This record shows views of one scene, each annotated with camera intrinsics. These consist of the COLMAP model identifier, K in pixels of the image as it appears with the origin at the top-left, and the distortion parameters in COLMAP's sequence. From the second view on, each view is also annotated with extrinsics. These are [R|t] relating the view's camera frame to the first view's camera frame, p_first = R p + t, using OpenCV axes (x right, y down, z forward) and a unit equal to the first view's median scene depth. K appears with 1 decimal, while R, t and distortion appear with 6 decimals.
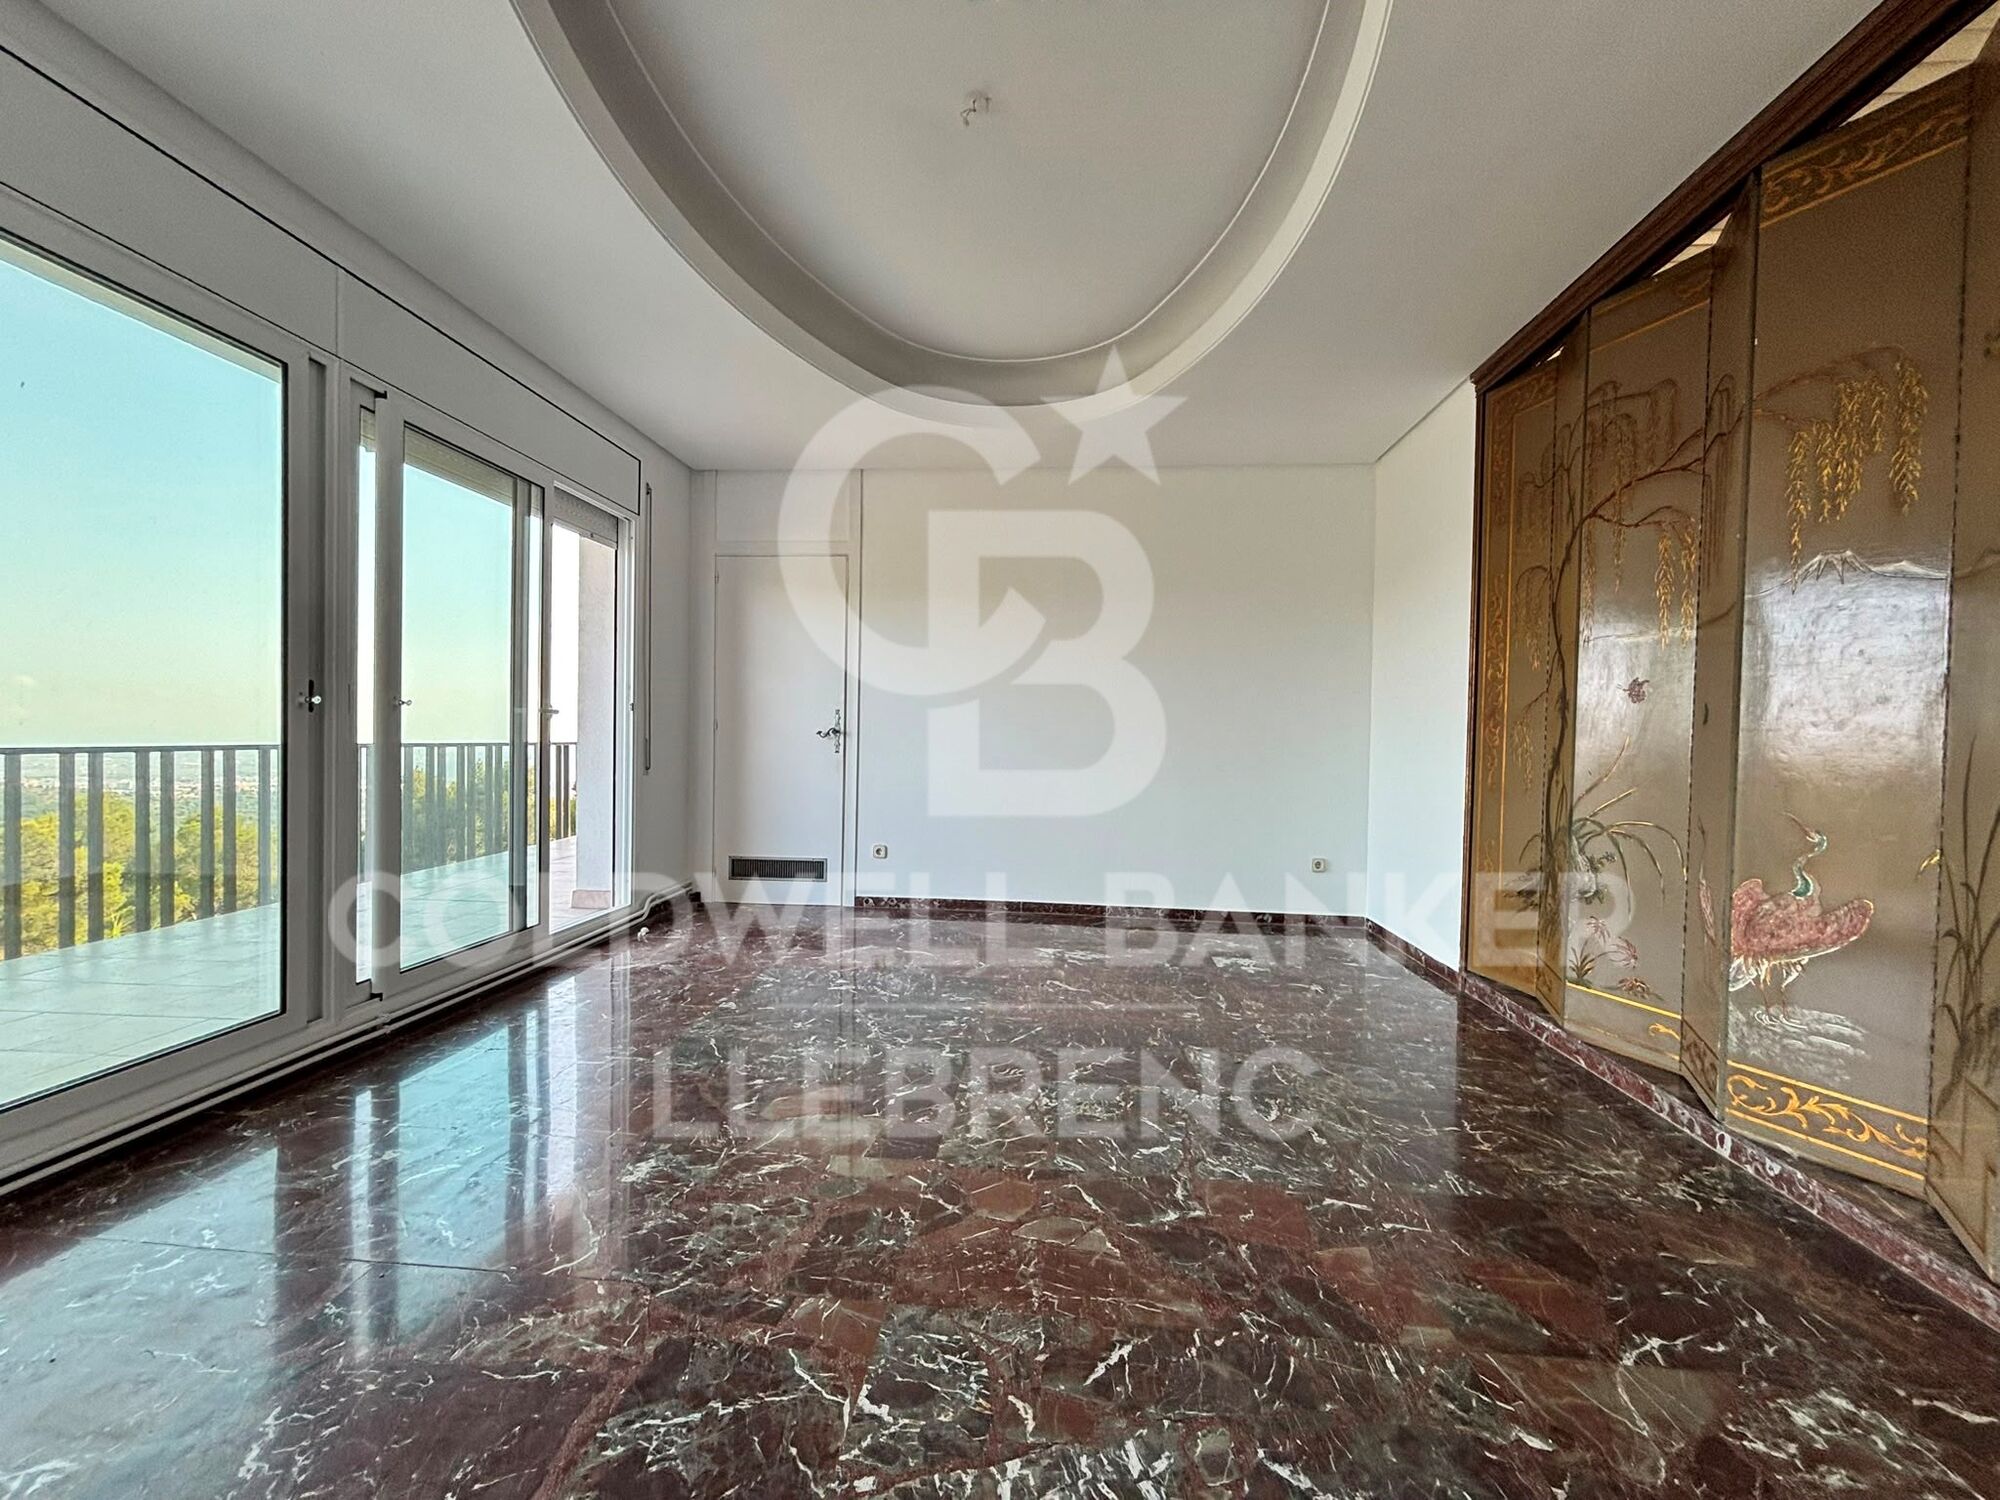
lens RADIAL K [[802.5, 0, 989.6], [0, 802.5, 748.7], [0, 0, 1]] dist [-0.001601, -0.000419]
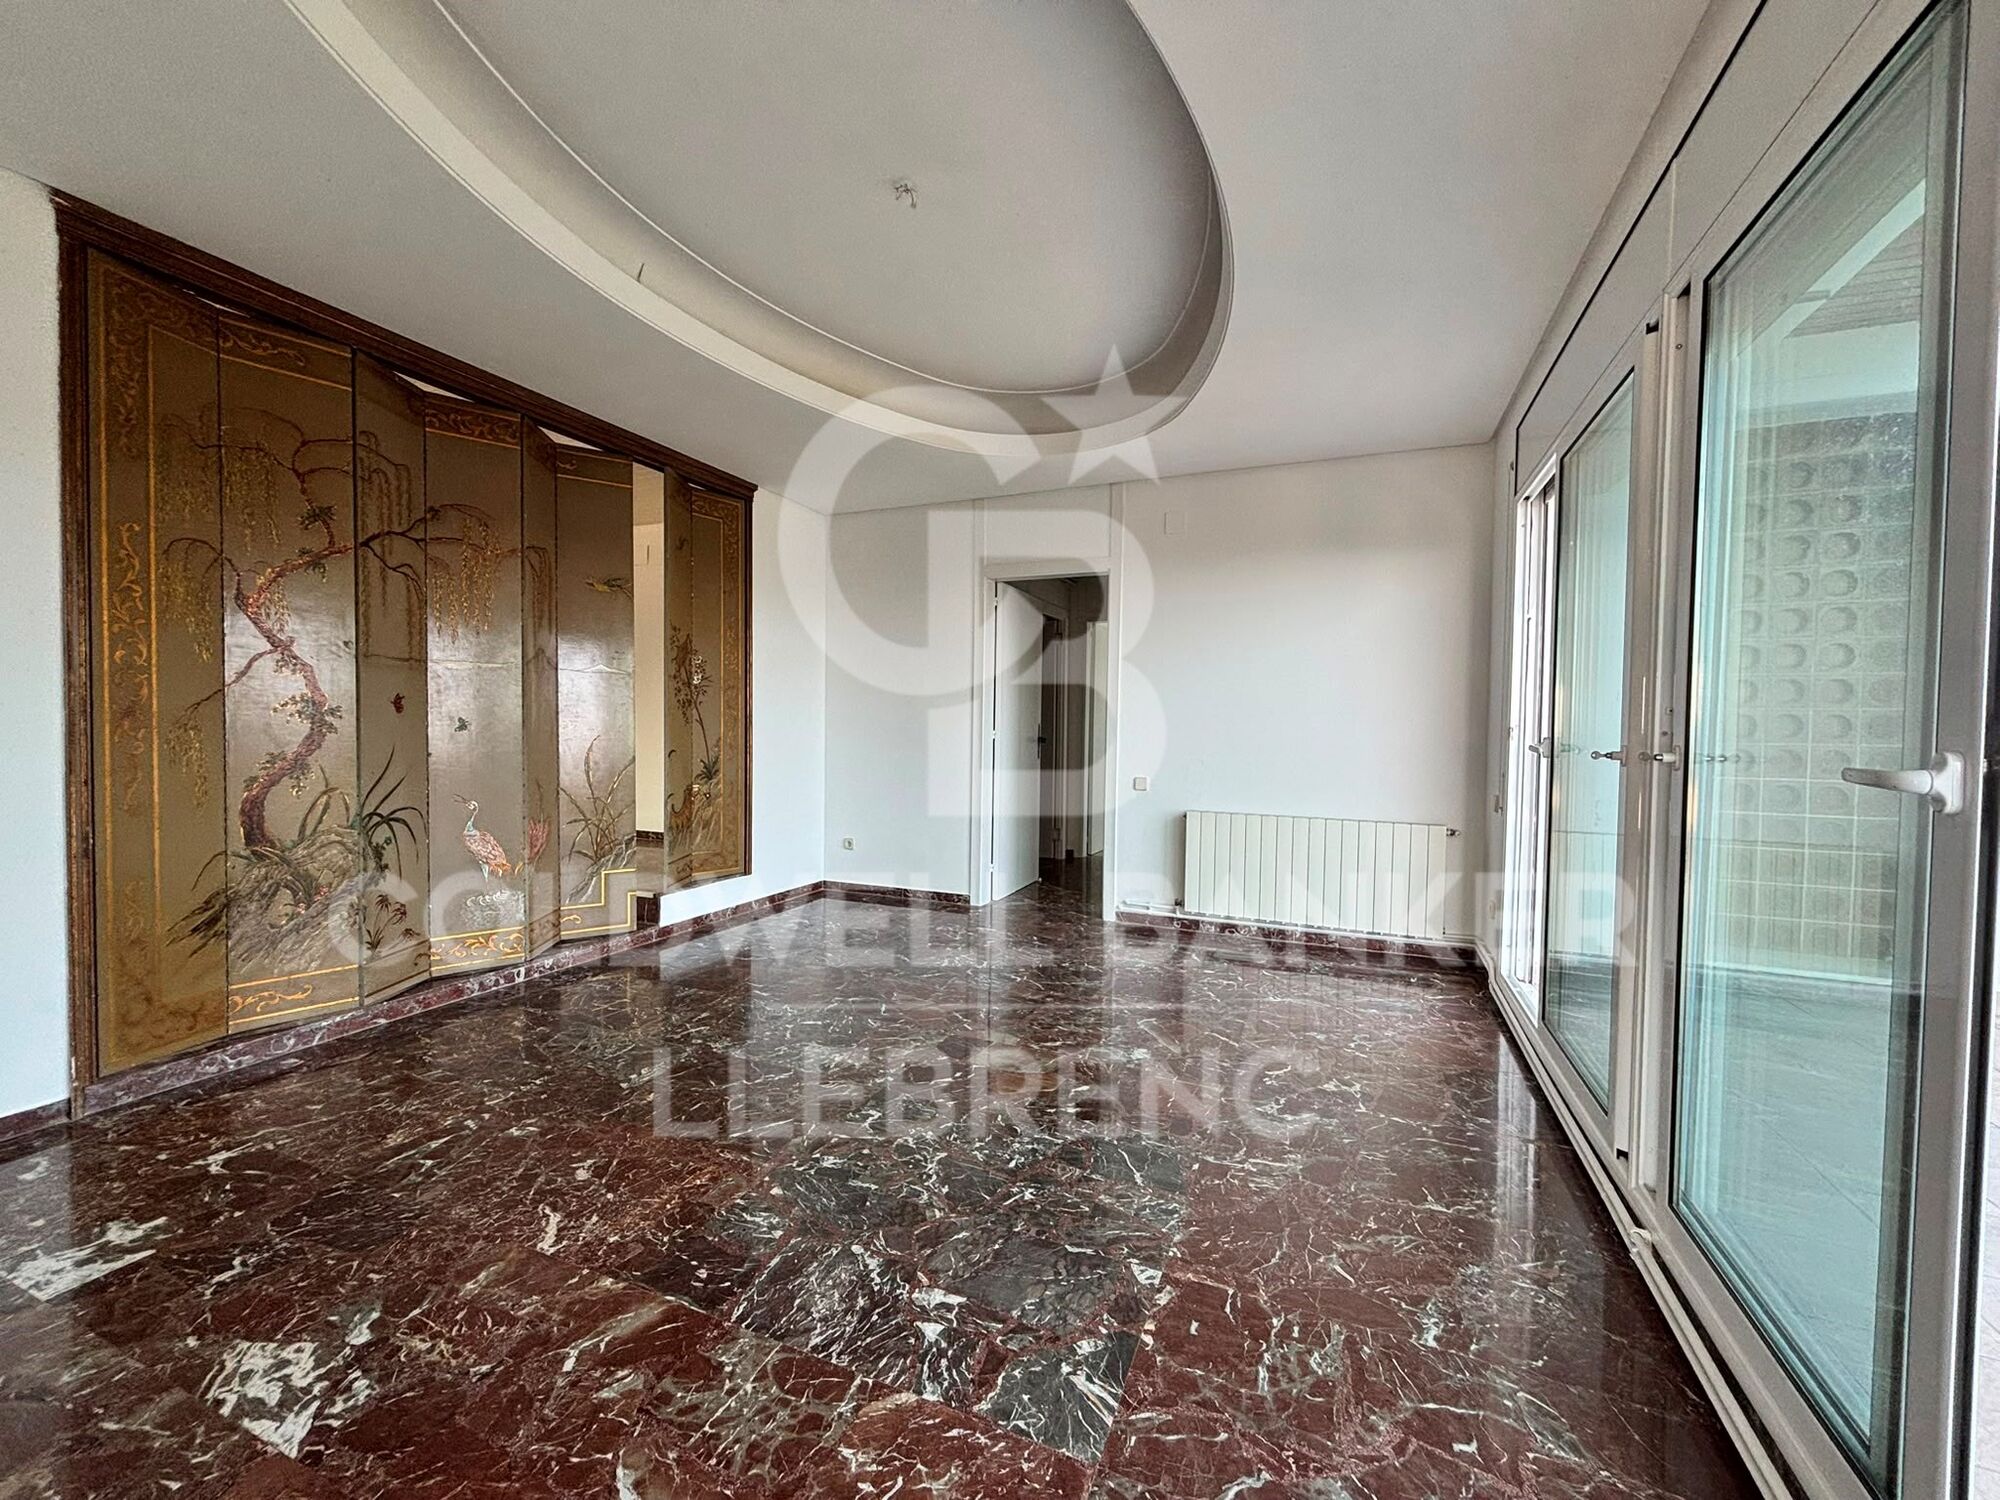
lens RADIAL K [[802.5, 0, 1005.3], [0, 802.5, 752.5], [0, 0, 1]] dist [-0.001601, -0.000419]
pose [[-0.956574, -0.042308, 0.288402, -0.389915], [-0.028533, 0.998250, 0.051801, -0.073355], [-0.290089, 0.041322, -0.956107, 1.602603]]
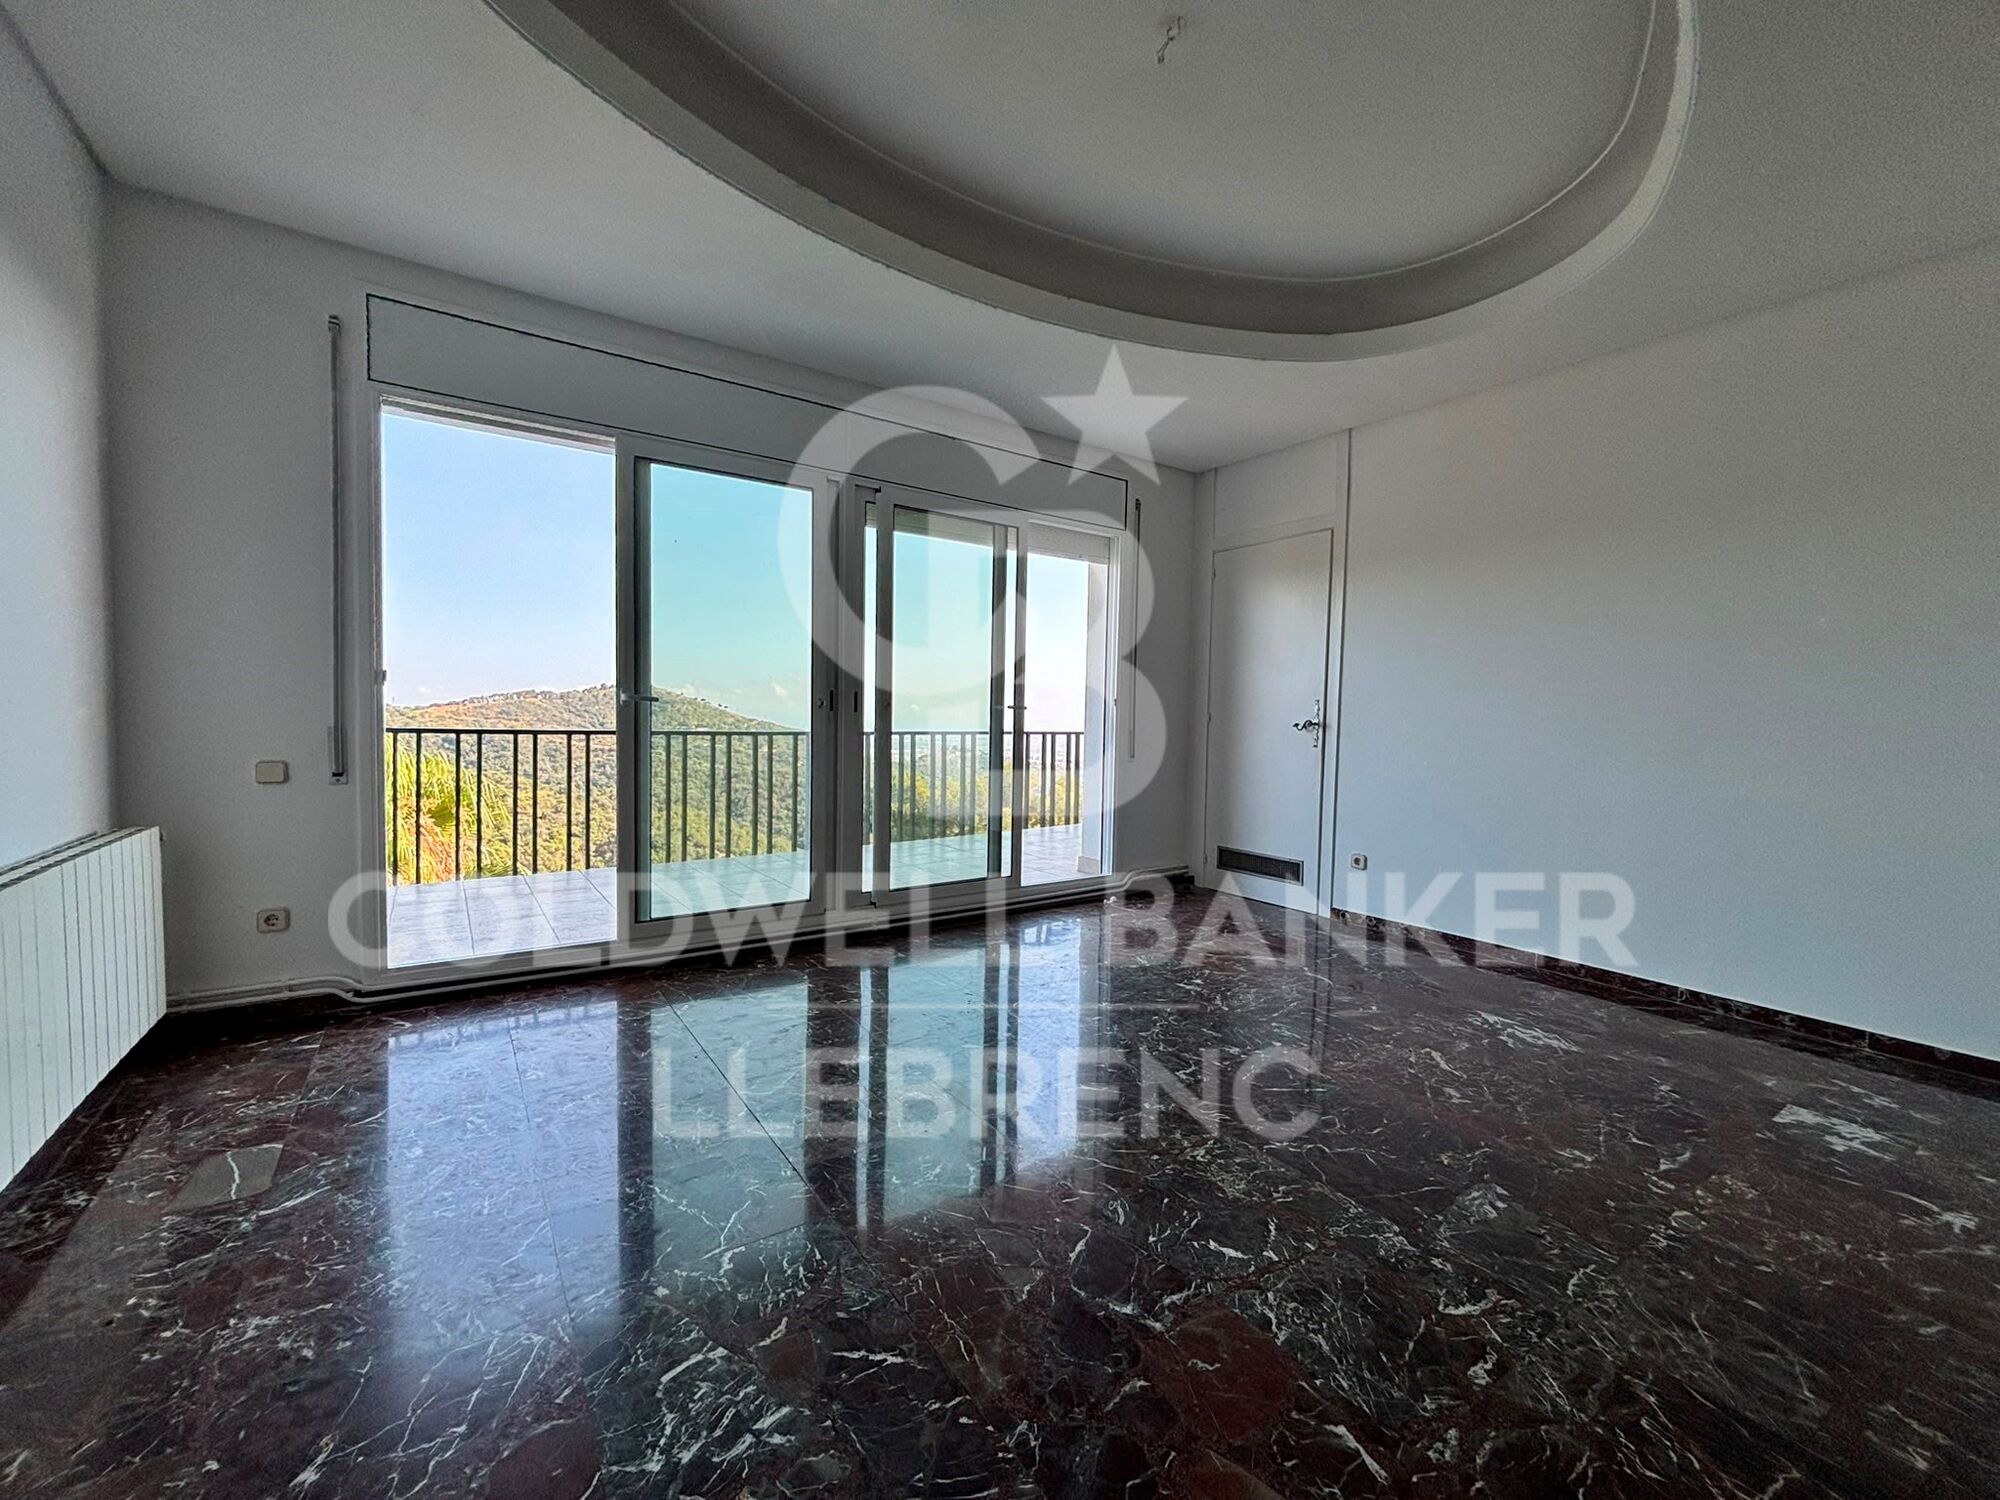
lens RADIAL K [[802.5, 0, 1000.0], [0, 802.5, 748.4], [0, 0, 1]] dist [-0.001601, -0.000419]
pose [[0.644812, 0.027953, -0.763830, 0.449550], [-0.019227, 0.999608, 0.020350, -0.008653], [0.764099, 0.001564, 0.645097, 0.213315]]
